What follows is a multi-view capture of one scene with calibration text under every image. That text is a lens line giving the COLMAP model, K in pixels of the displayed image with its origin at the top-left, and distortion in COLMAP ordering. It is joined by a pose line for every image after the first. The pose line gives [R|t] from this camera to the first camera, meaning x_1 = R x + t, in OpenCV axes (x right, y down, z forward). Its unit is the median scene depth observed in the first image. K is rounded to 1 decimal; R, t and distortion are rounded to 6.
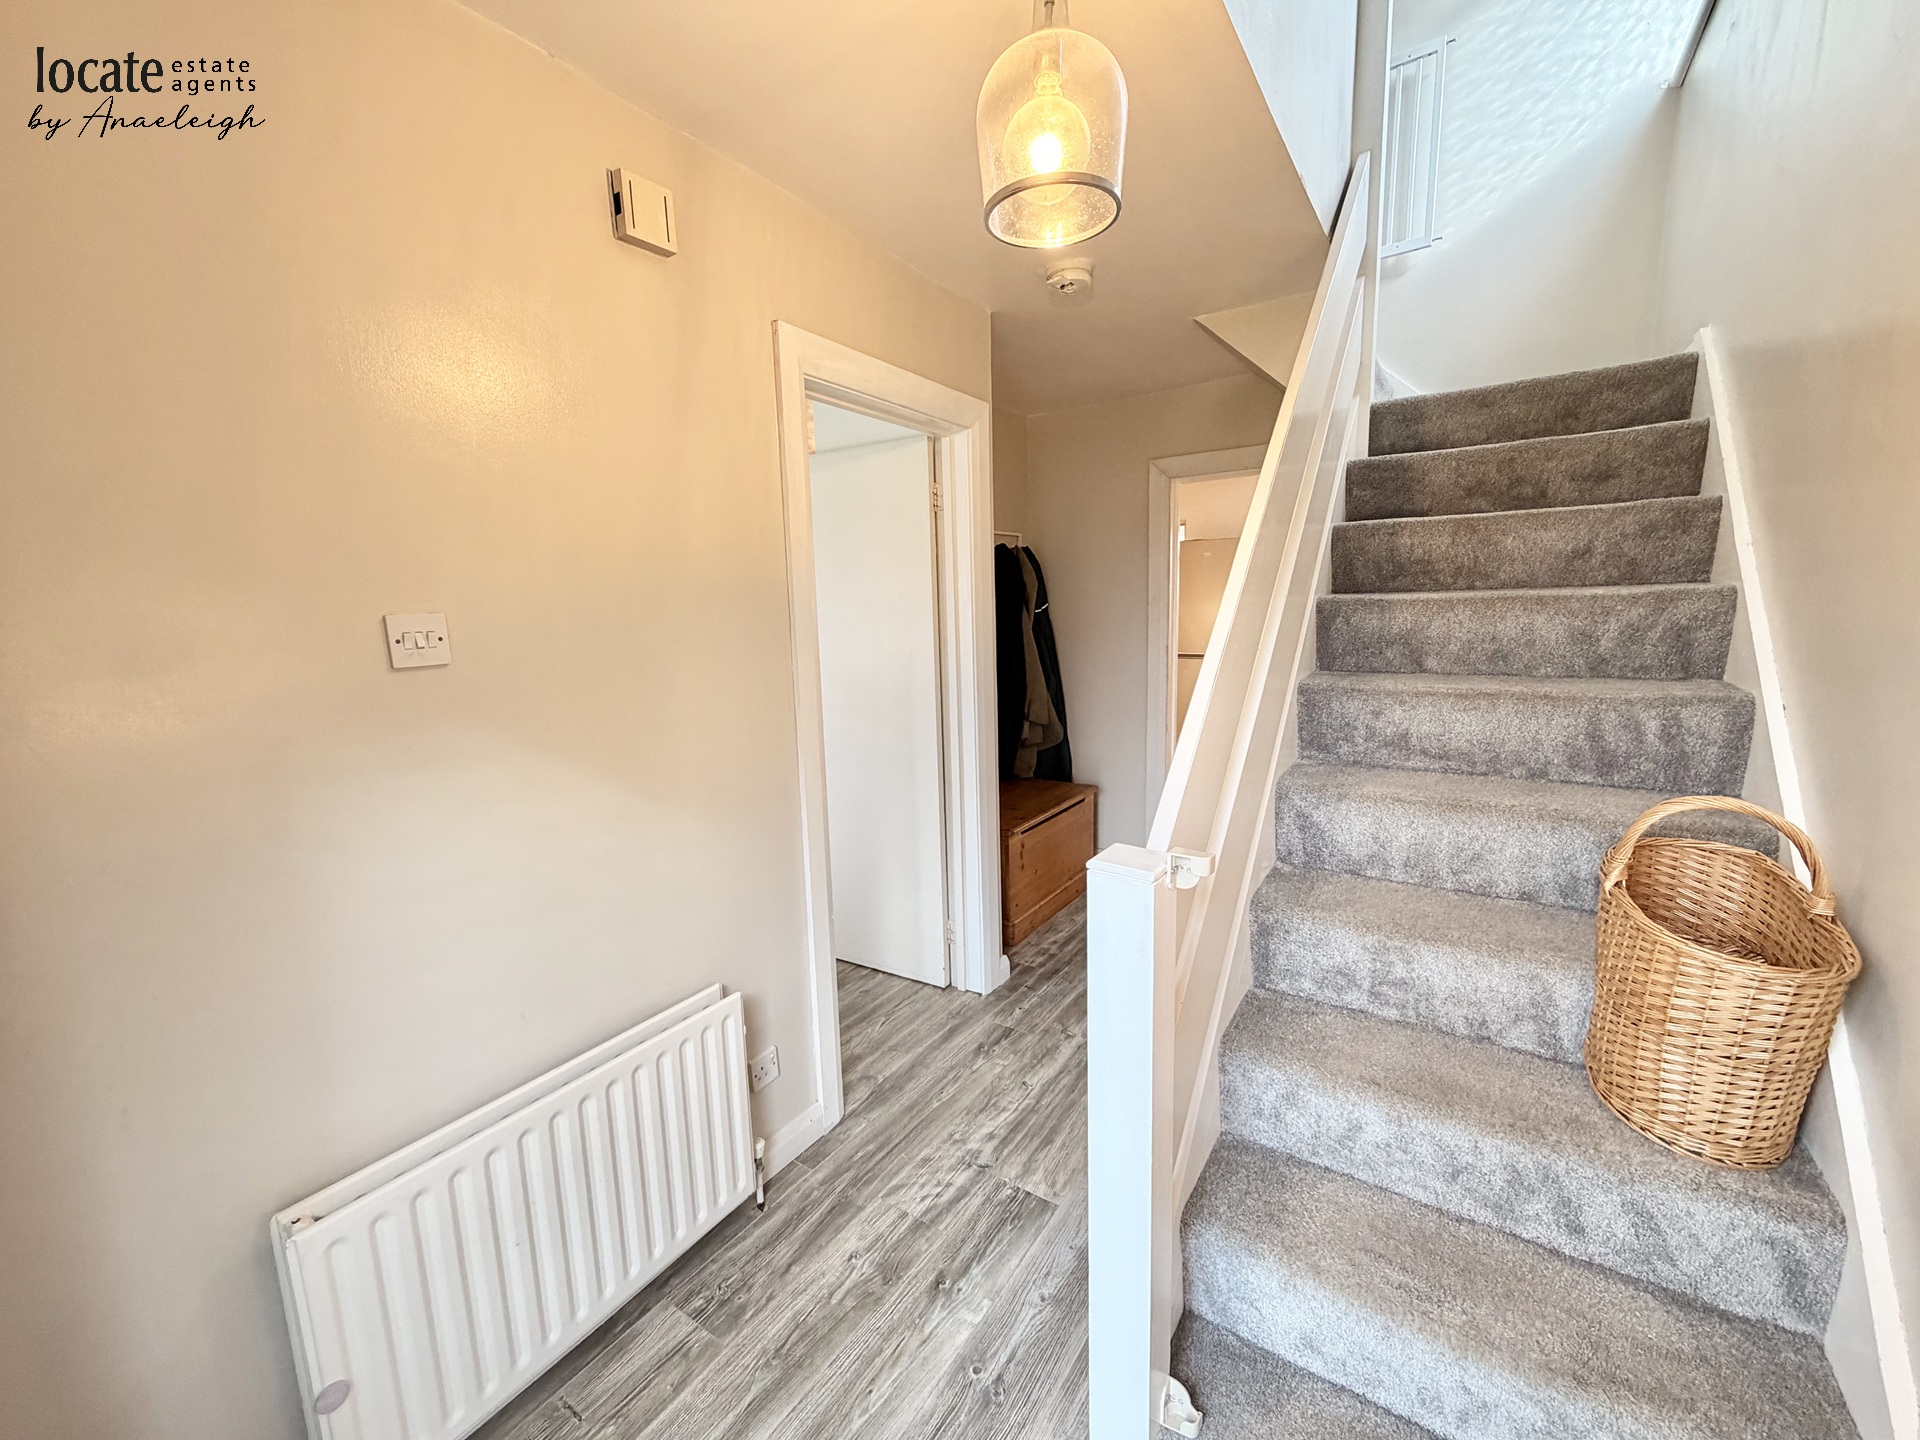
lens RADIAL K [[763.5, 0, 957.1], [0, 763.5, 729.7], [0, 0, 1]] dist [0.000045, -0.000461]
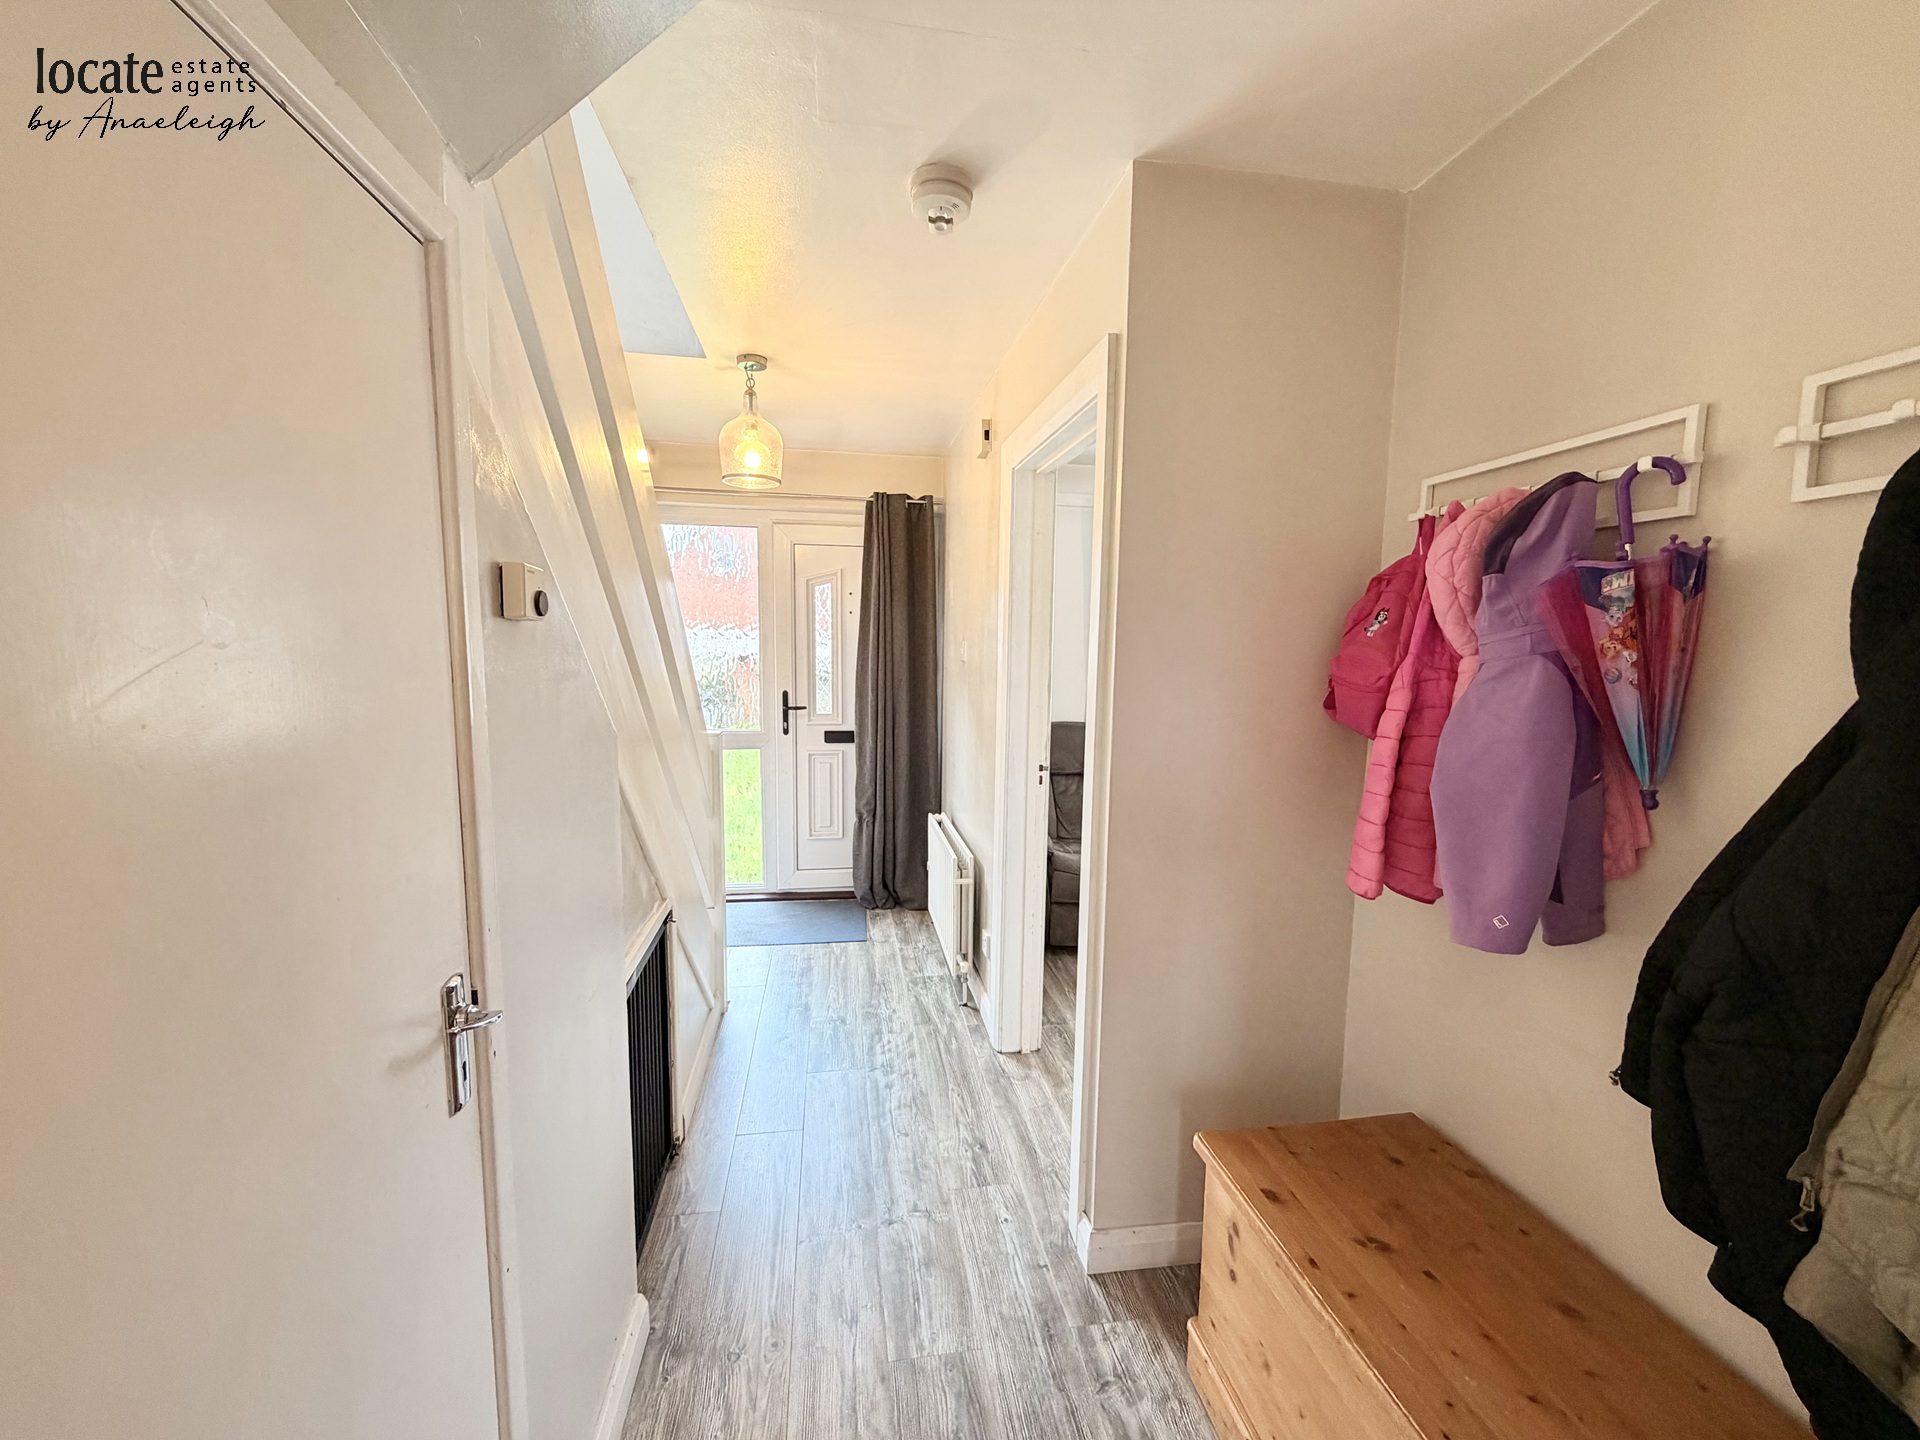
lens RADIAL K [[763.5, 0, 965.5], [0, 763.5, 714.4], [0, 0, 1]] dist [0.000045, -0.000461]
pose [[-0.728311, 0.082131, -0.680308, 0.677127], [-0.102058, 0.968718, 0.226209, -0.299243], [0.677605, 0.234181, -0.697145, 1.661351]]
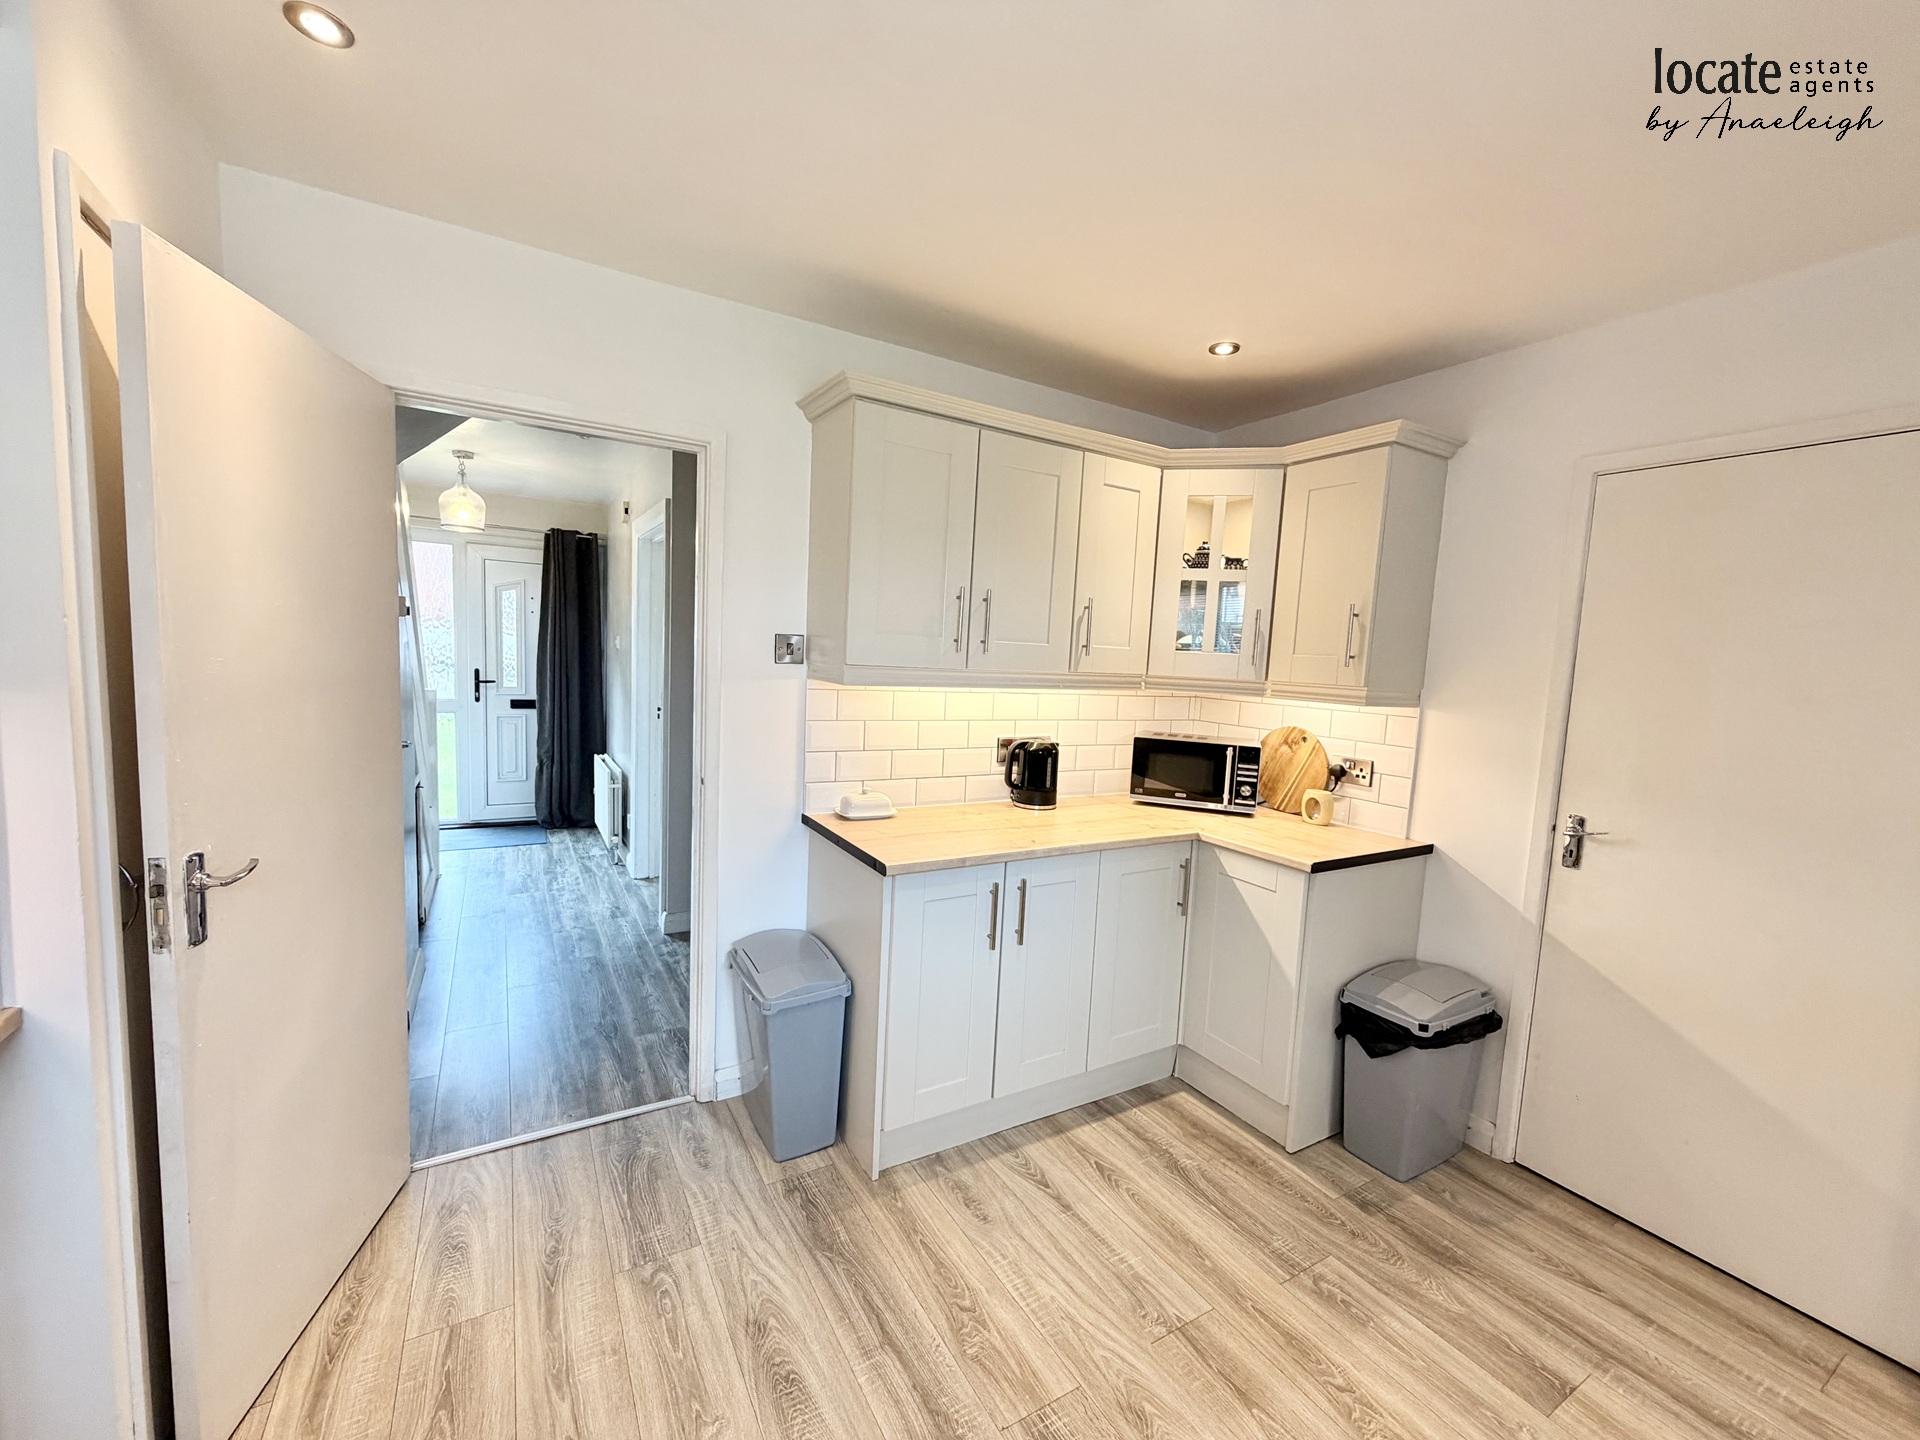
lens RADIAL K [[763.5, 0, 955.9], [0, 763.5, 719.4], [0, 0, 1]] dist [0.000045, -0.000461]
pose [[-0.439045, 0.085281, -0.894409, 1.272739], [-0.171592, 0.969202, 0.176644, -0.433273], [0.881927, 0.231028, -0.410889, 2.477409]]
